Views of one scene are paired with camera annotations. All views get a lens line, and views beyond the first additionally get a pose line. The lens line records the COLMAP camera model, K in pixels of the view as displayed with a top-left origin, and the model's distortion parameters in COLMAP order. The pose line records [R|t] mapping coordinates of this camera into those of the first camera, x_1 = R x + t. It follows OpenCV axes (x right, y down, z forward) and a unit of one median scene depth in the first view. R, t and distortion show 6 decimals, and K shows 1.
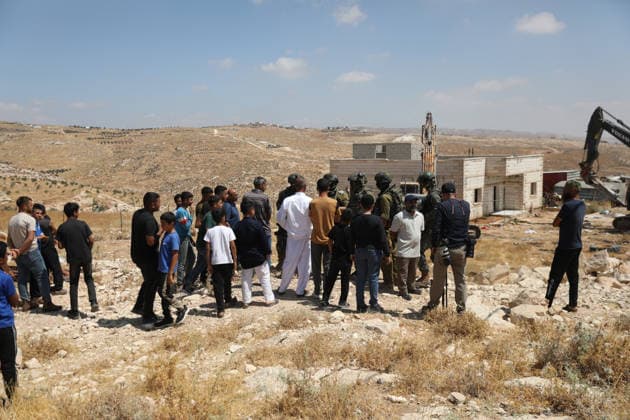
lens RADIAL K [[562.0, 0, 326.1], [0, 562.0, 203.4], [0, 0, 1]] dist [-0.035477, 0.060879]
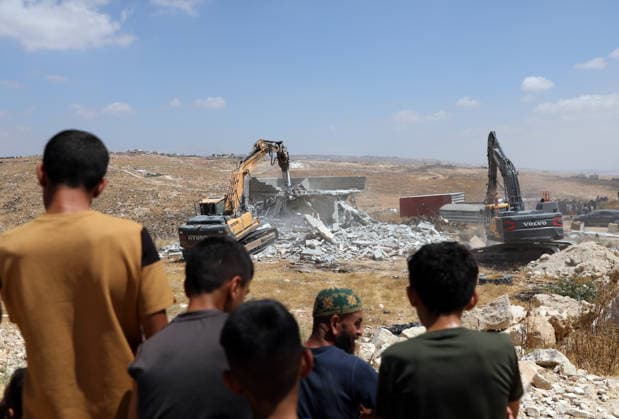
lens RADIAL K [[589.2, 0, 315.5], [0, 589.2, 205.4], [0, 0, 1]] dist [-0.007440, 0.000000]
pose [[0.984030, -0.021185, 0.176739, 0.049155], [0.029496, 0.998572, -0.044534, 0.000687], [-0.175543, 0.049036, 0.983250, 0.109313]]
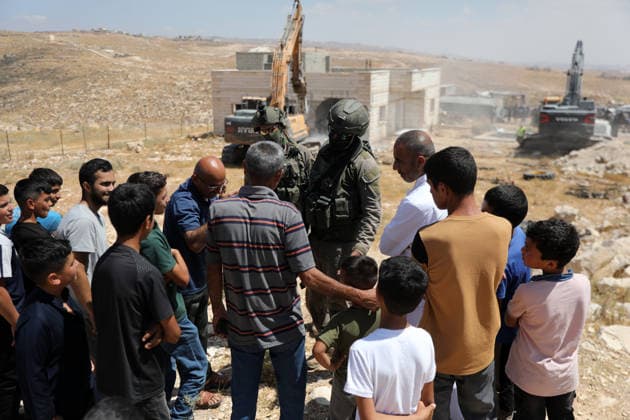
lens RADIAL K [[562.0, 0, 321.0], [0, 562.0, 204.7], [0, 0, 1]] dist [-0.035477, 0.060879]
pose [[0.971546, -0.043405, 0.232839, -0.040904], [0.006752, 0.987741, 0.155958, -0.010397], [-0.236754, -0.149948, 0.959929, 0.132791]]
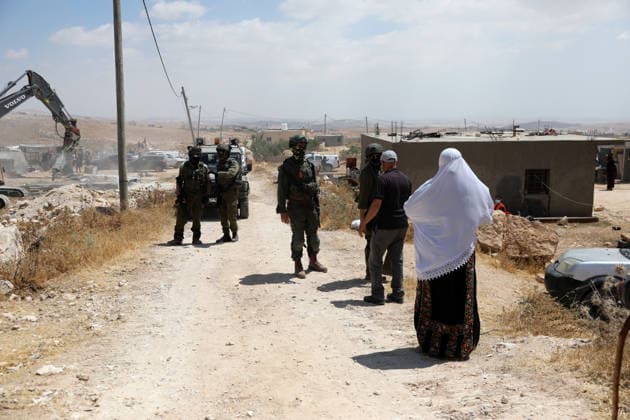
lens RADIAL K [[562.0, 0, 324.0], [0, 562.0, 212.5], [0, 0, 1]] dist [-0.035477, 0.060879]
pose [[0.580298, -0.133761, 0.803345, 0.113323], [0.077920, 0.991014, 0.108722, 0.005522], [-0.810668, -0.000494, 0.585505, 0.082749]]
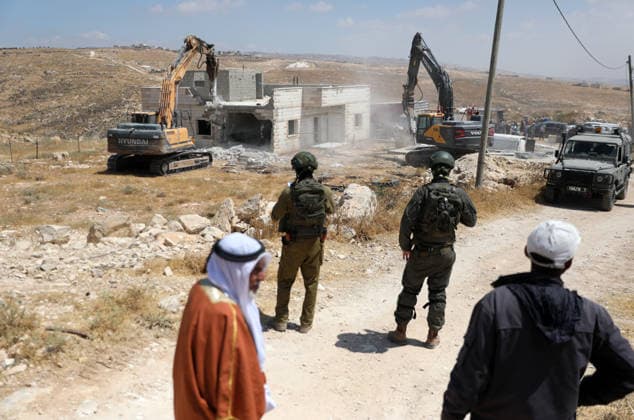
lens RADIAL K [[565.5, 0, 321.3], [0, 565.5, 223.6], [0, 0, 1]] dist [-0.035477, 0.060879]
pose [[0.982354, -0.032000, 0.184272, 0.130979], [0.002228, 0.987187, 0.159555, -0.005653], [-0.187017, -0.156329, 0.969838, 0.019494]]
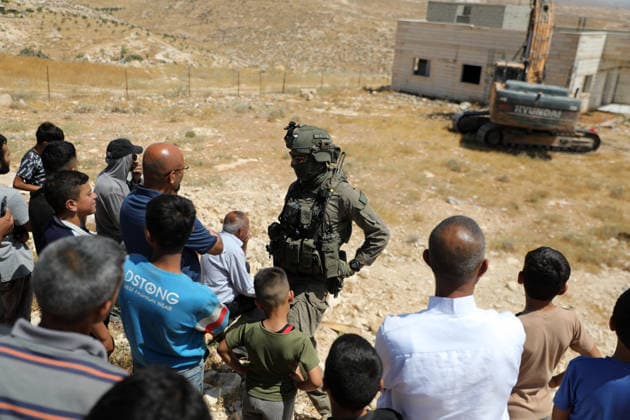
lens RADIAL K [[562.0, 0, 317.8], [0, 562.0, 206.3], [0, 0, 1]] dist [-0.035477, 0.060879]
pose [[0.991451, 0.100724, -0.082943, -0.013861], [-0.076807, 0.964404, 0.253034, -0.017679], [0.105477, -0.244500, 0.963895, 0.180193]]
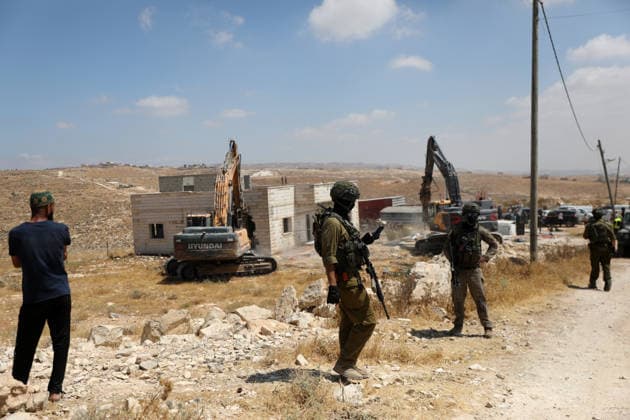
lens RADIAL K [[562.0, 0, 317.2], [0, 562.0, 217.6], [0, 0, 1]] dist [-0.035477, 0.060879]
pose [[0.970246, -0.052292, 0.236406, 0.091595], [0.061005, 0.997696, -0.029689, 0.004567], [-0.234308, 0.043228, 0.971201, 0.052920]]
